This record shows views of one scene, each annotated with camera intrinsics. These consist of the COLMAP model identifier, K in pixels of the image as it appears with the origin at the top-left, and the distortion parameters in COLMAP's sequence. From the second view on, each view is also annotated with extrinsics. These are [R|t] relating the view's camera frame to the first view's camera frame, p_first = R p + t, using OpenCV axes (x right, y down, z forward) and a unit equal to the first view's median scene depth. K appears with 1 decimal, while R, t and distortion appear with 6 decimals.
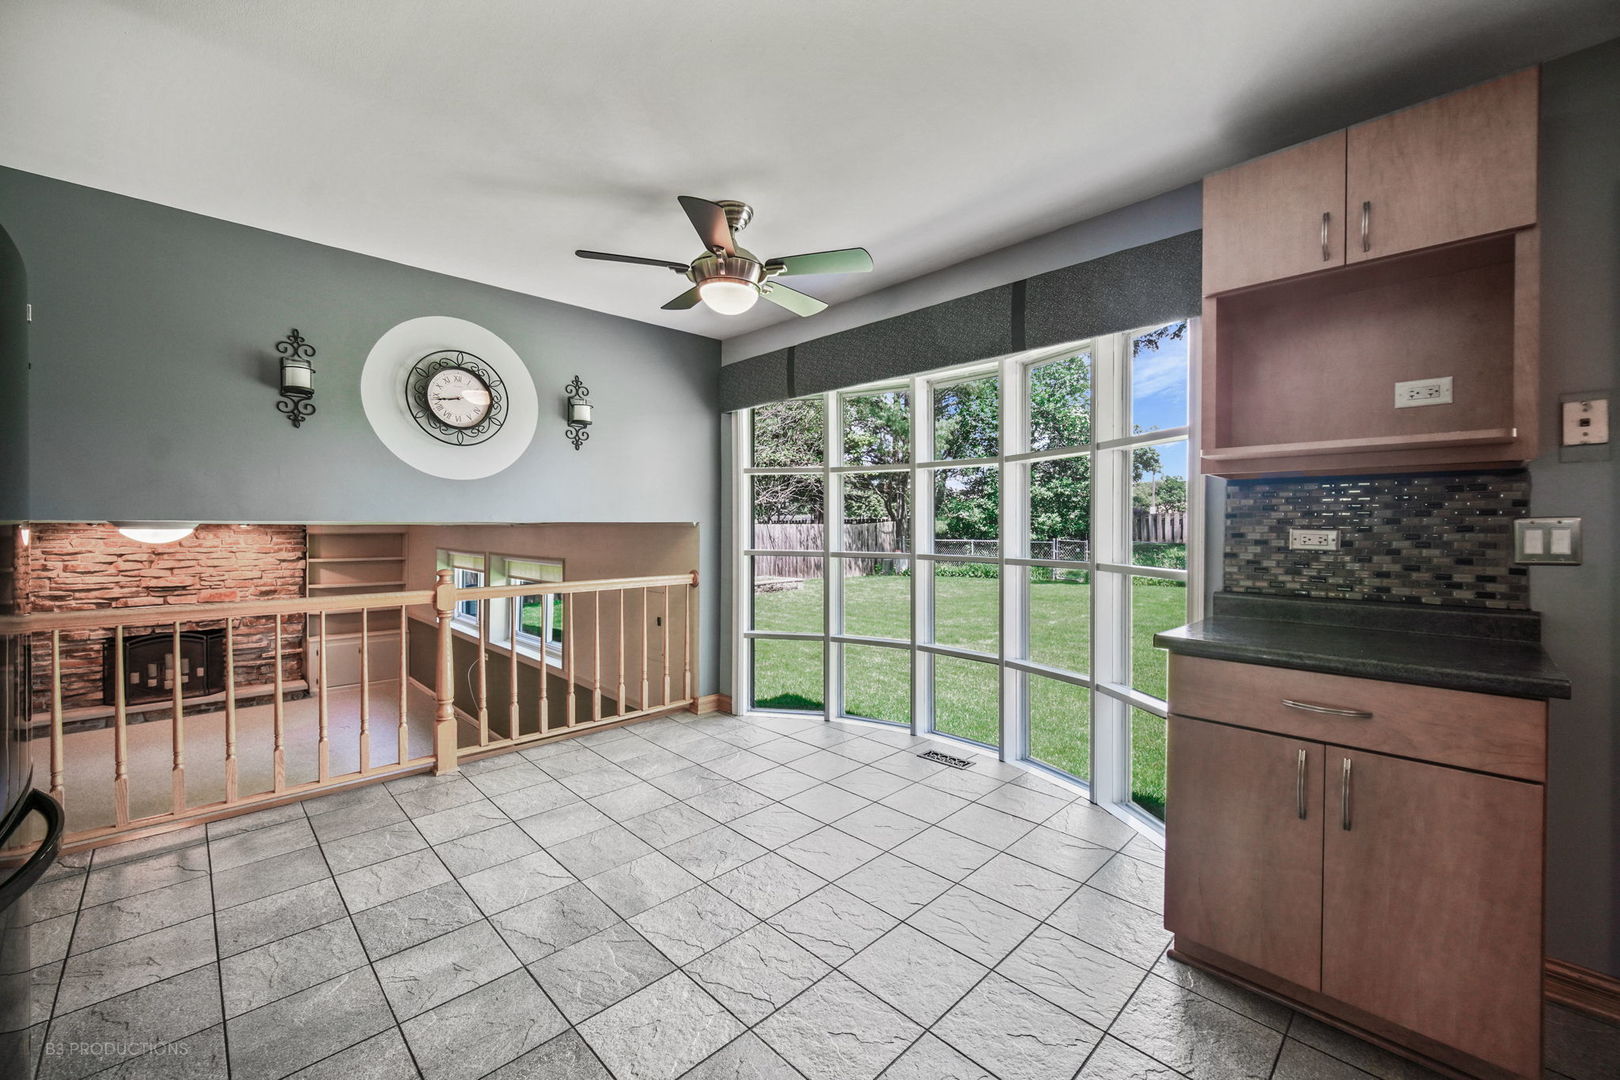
lens RADIAL K [[639.1, 0, 802.8], [0, 639.1, 534.8], [0, 0, 1]] dist [-0.002450, 0.000142]
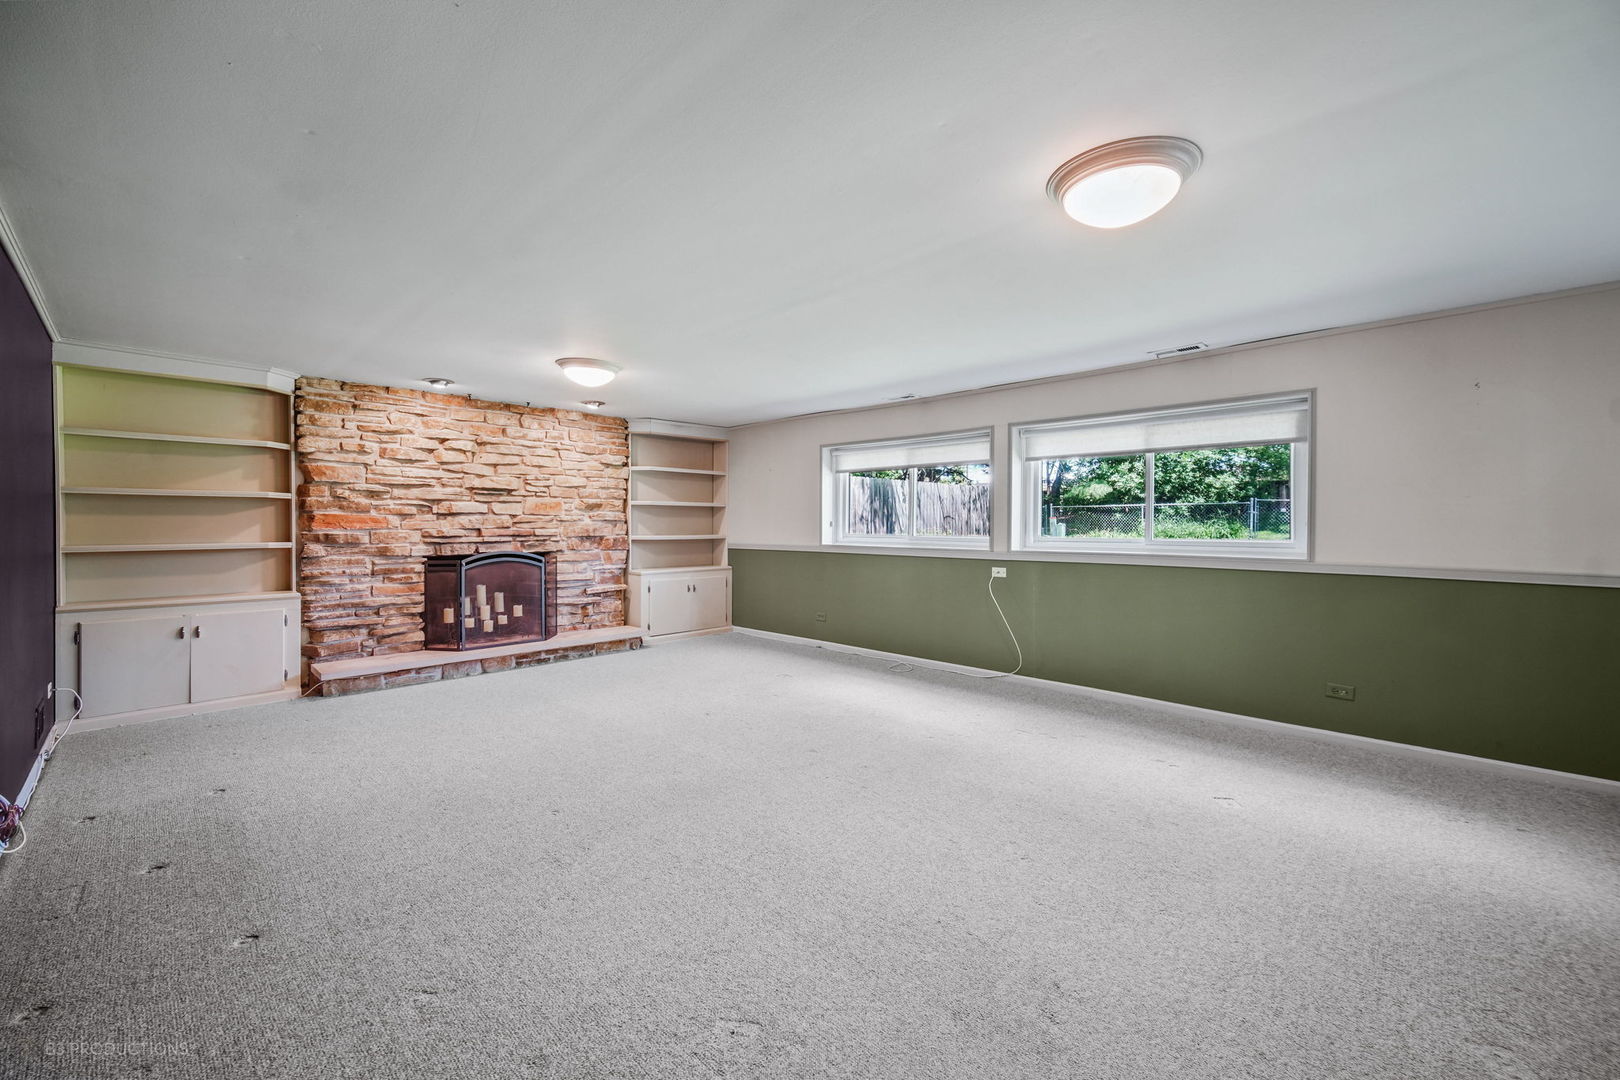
lens RADIAL K [[639.1, 0, 802.8], [0, 639.1, 534.8], [0, 0, 1]] dist [-0.002450, 0.000142]
pose [[0.999689, -0.004079, 0.024616, -0.705508], [0.004005, 0.999987, 0.003066, 0.140890], [-0.024628, -0.002966, 0.999692, 0.283605]]
